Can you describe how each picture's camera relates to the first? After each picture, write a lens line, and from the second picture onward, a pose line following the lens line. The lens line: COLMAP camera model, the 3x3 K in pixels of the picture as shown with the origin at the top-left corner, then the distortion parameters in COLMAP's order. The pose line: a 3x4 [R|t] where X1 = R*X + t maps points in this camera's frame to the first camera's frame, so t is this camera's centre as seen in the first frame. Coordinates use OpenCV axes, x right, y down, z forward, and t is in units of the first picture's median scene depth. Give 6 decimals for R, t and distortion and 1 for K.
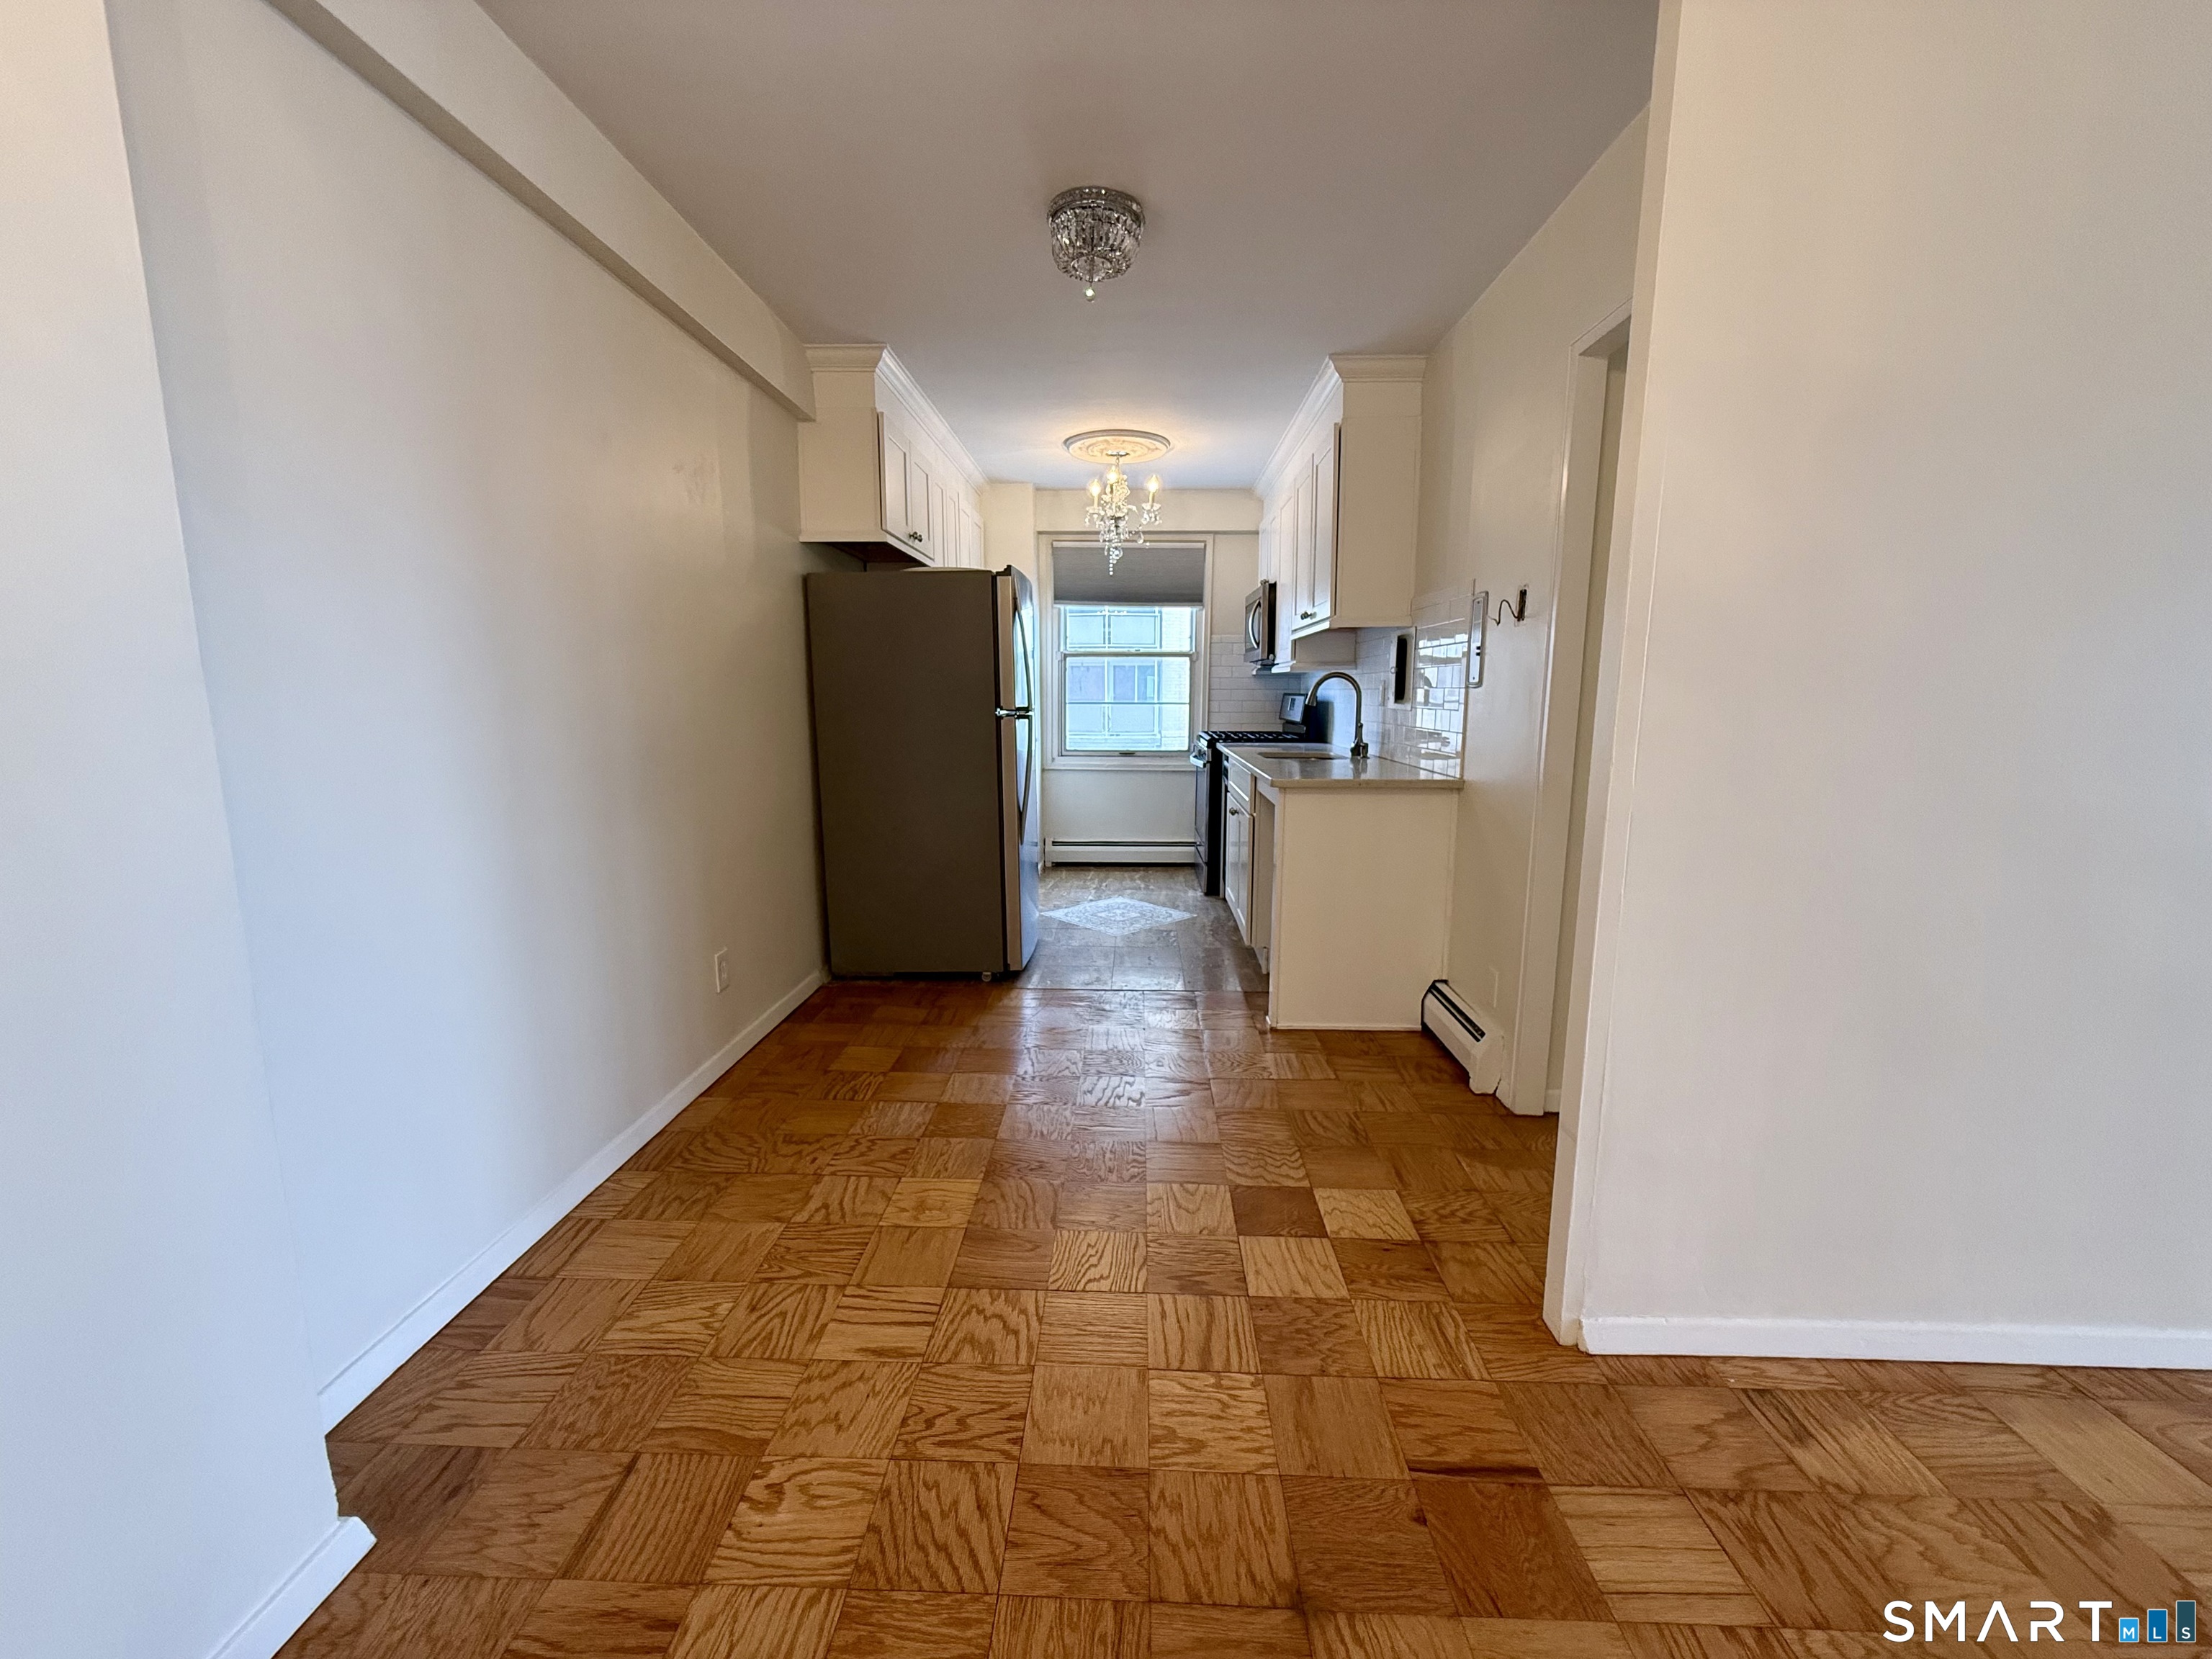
lens RADIAL K [[881.8, 0, 1110.0], [0, 881.8, 831.0], [0, 0, 1]] dist [-0.001135, -0.000079]
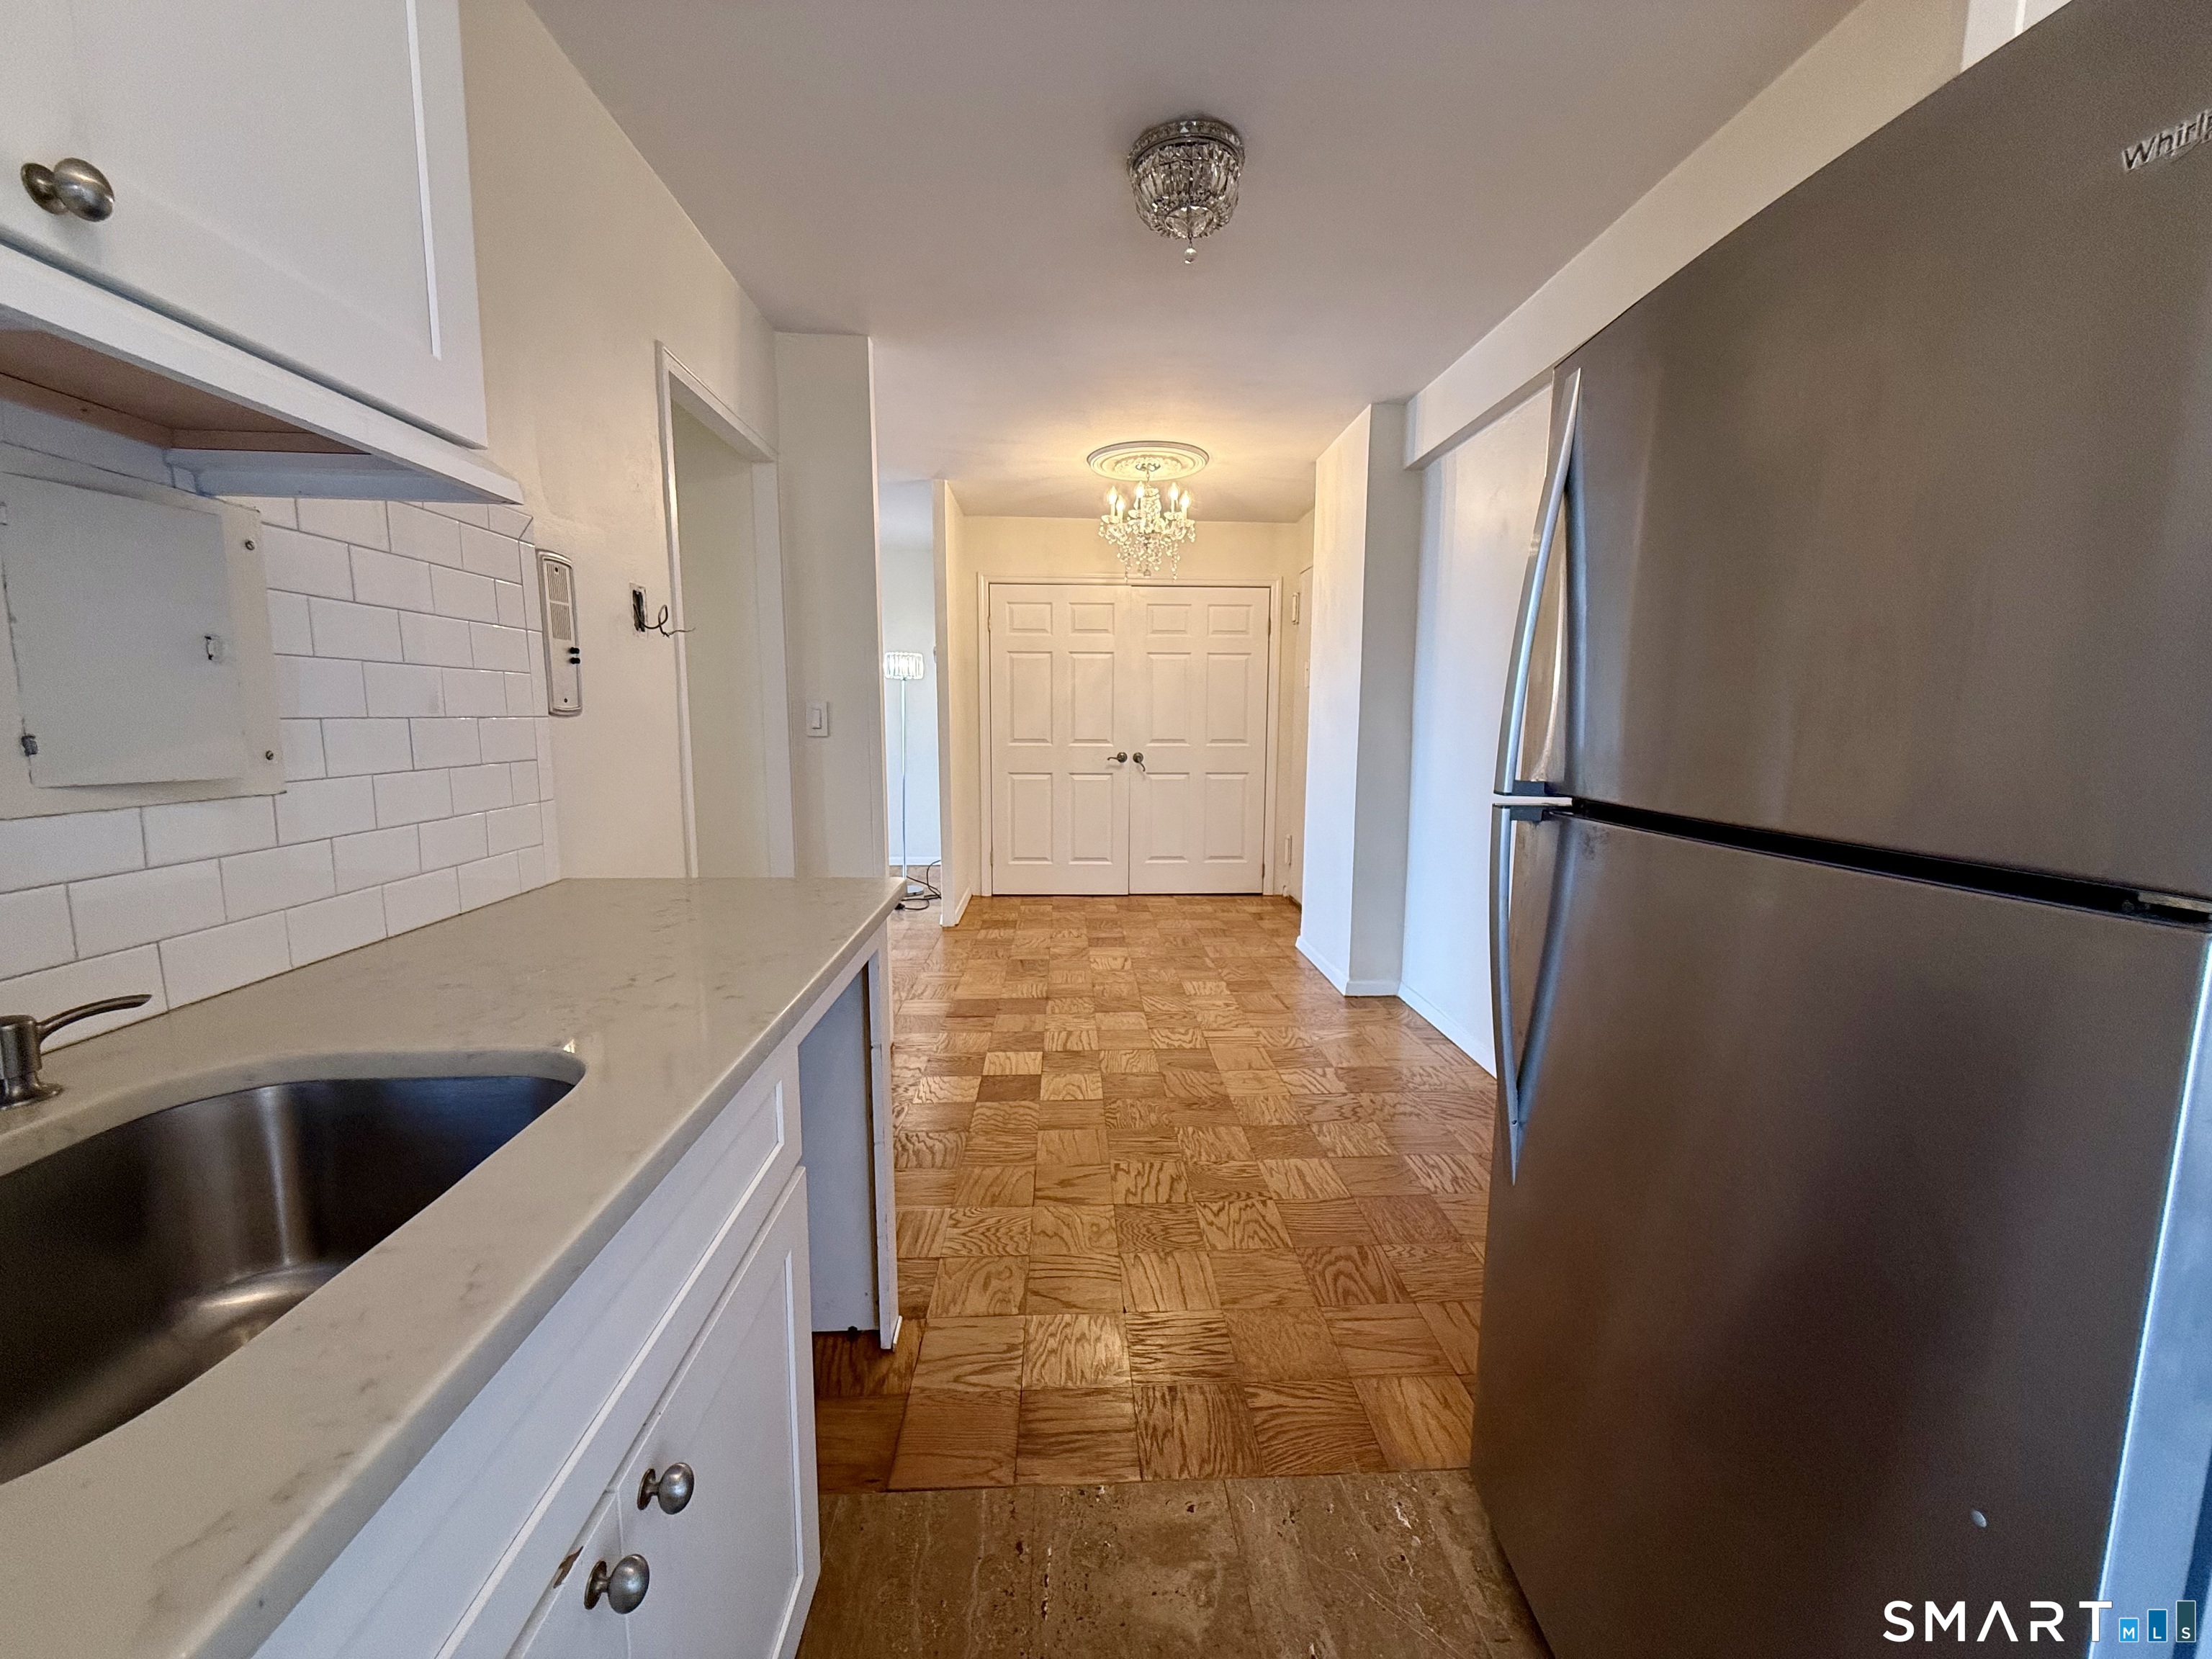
lens RADIAL K [[881.8, 0, 1110.0], [0, 881.8, 831.0], [0, 0, 1]] dist [-0.001135, -0.000079]
pose [[-0.996480, 0.004456, -0.083718, 0.065177], [-0.019743, 0.958031, 0.285984, -0.165703], [0.081479, 0.286630, -0.954570, 1.010527]]
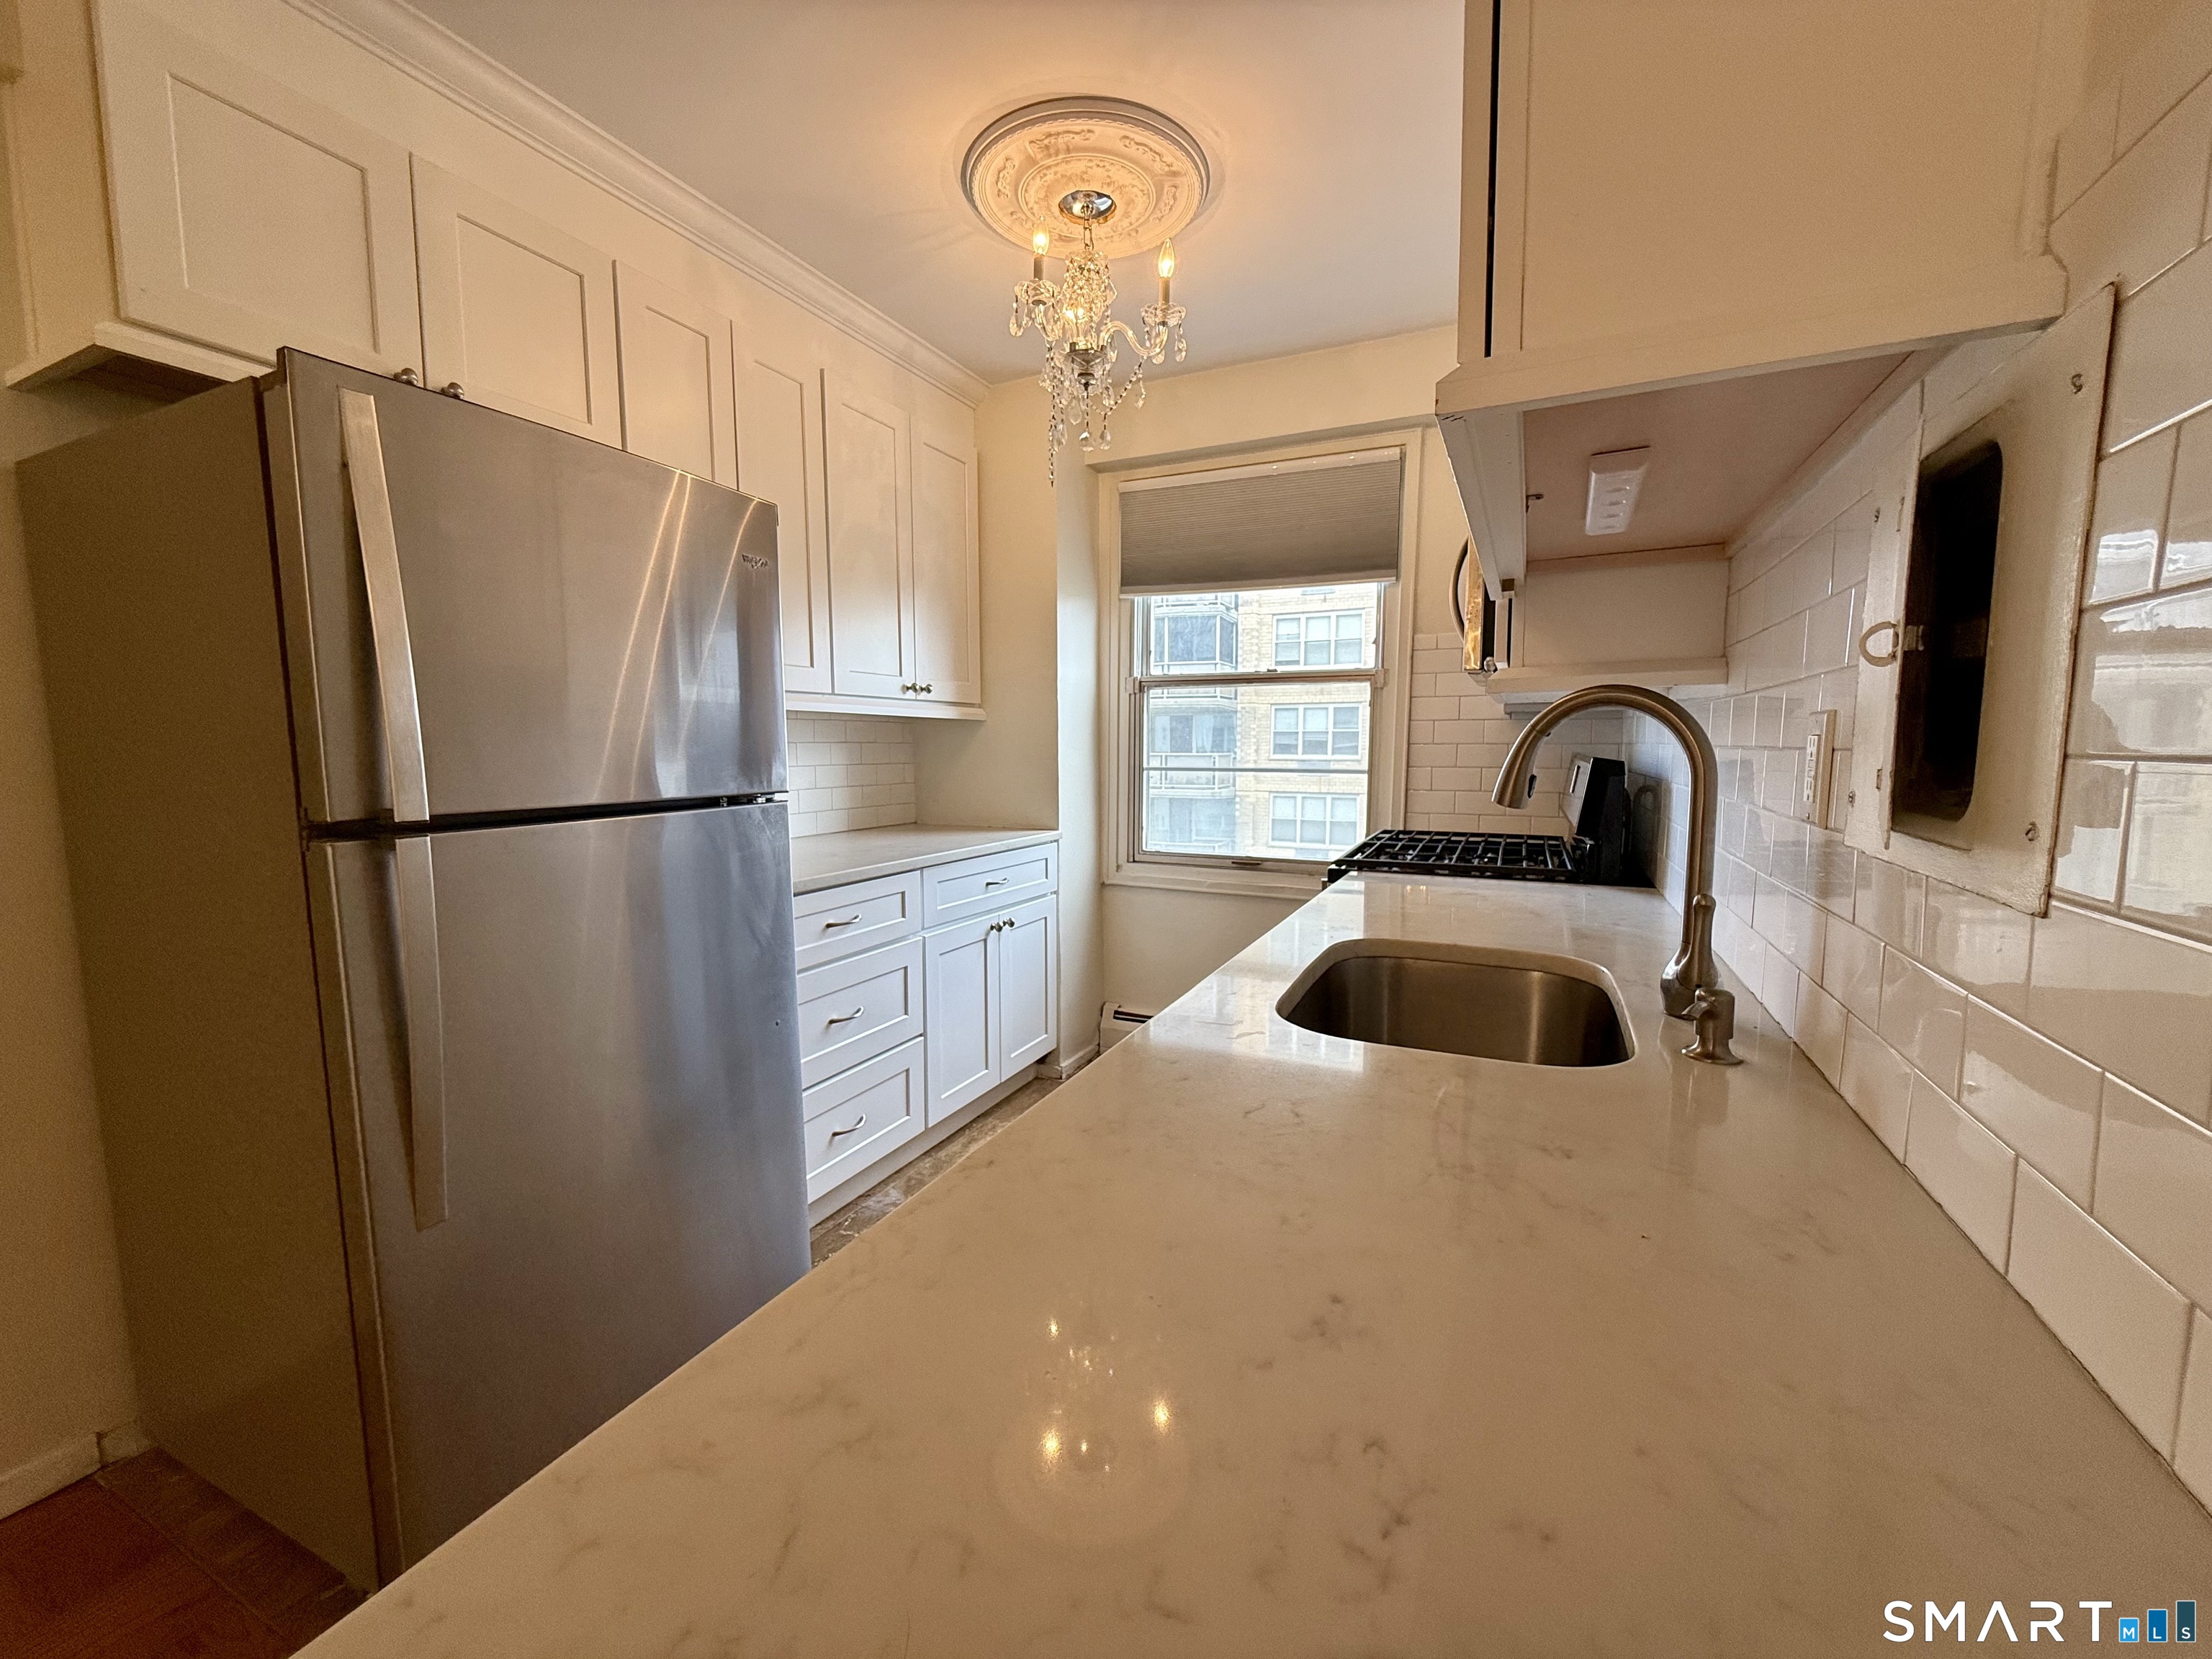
lens RADIAL K [[885.6, 0, 1106.0], [0, 885.6, 829.5], [0, 0, 1]] dist [0.026028, 0.000090]
pose [[0.916790, 0.037790, -0.397577, 0.202387], [-0.060921, 0.997096, -0.045706, -0.103606], [0.394695, 0.066123, 0.916430, 0.623444]]
